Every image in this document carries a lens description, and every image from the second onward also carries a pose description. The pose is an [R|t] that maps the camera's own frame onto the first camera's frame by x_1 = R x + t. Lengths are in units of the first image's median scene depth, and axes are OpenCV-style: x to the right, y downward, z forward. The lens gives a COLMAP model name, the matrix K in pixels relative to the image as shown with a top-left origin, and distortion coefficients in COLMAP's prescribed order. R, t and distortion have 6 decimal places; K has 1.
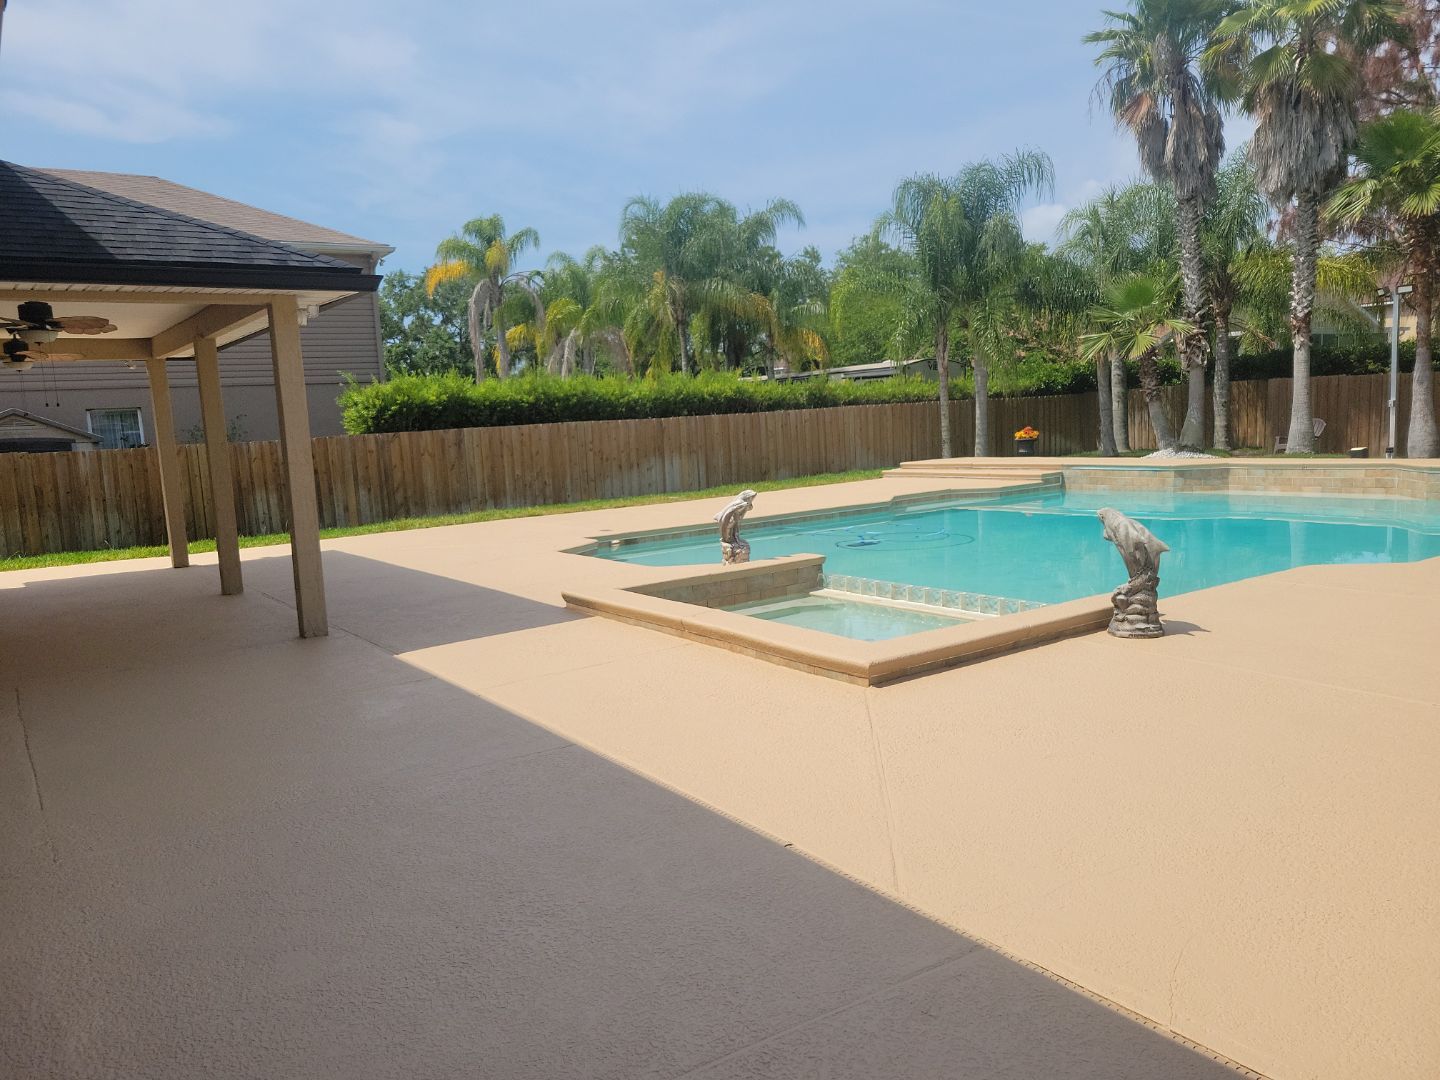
lens RADIAL K [[1073.7, 0, 708.3], [0, 1073.7, 538.9], [0, 0, 1]] dist [0.052601, -0.030195]
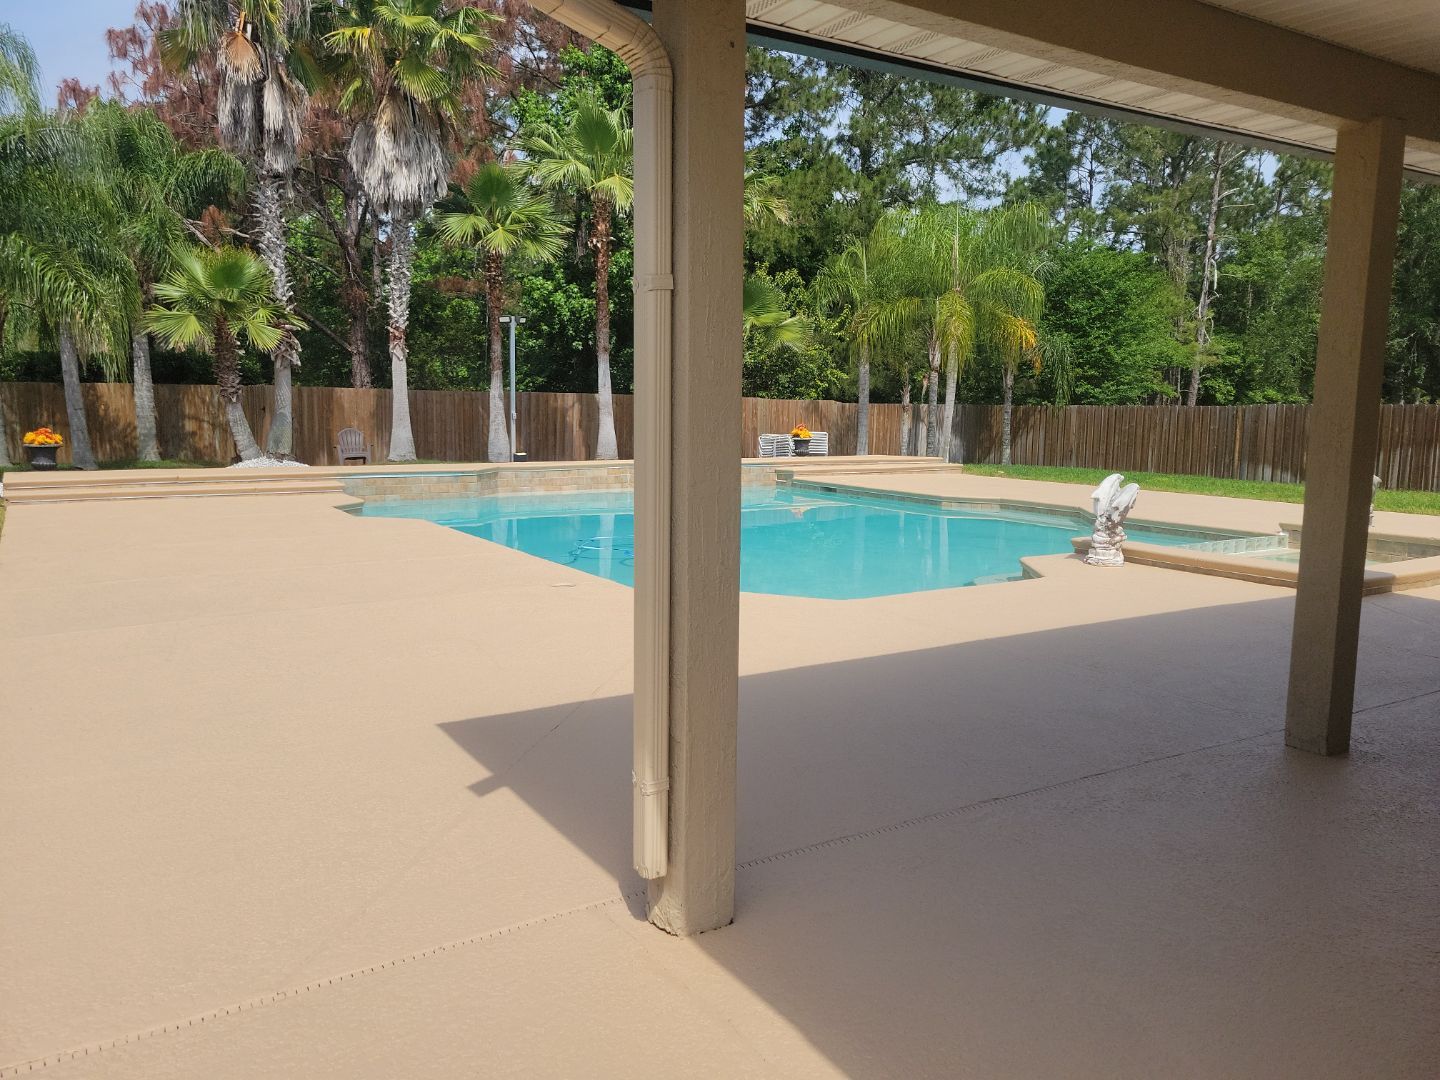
lens RADIAL K [[1073.7, 0, 708.3], [0, 1073.7, 538.9], [0, 0, 1]] dist [0.052601, -0.030195]
pose [[0.042668, -0.080324, 0.995855, -0.540758], [0.098058, 0.992287, 0.075835, -0.057230], [-0.994266, 0.094416, 0.050215, 0.715793]]
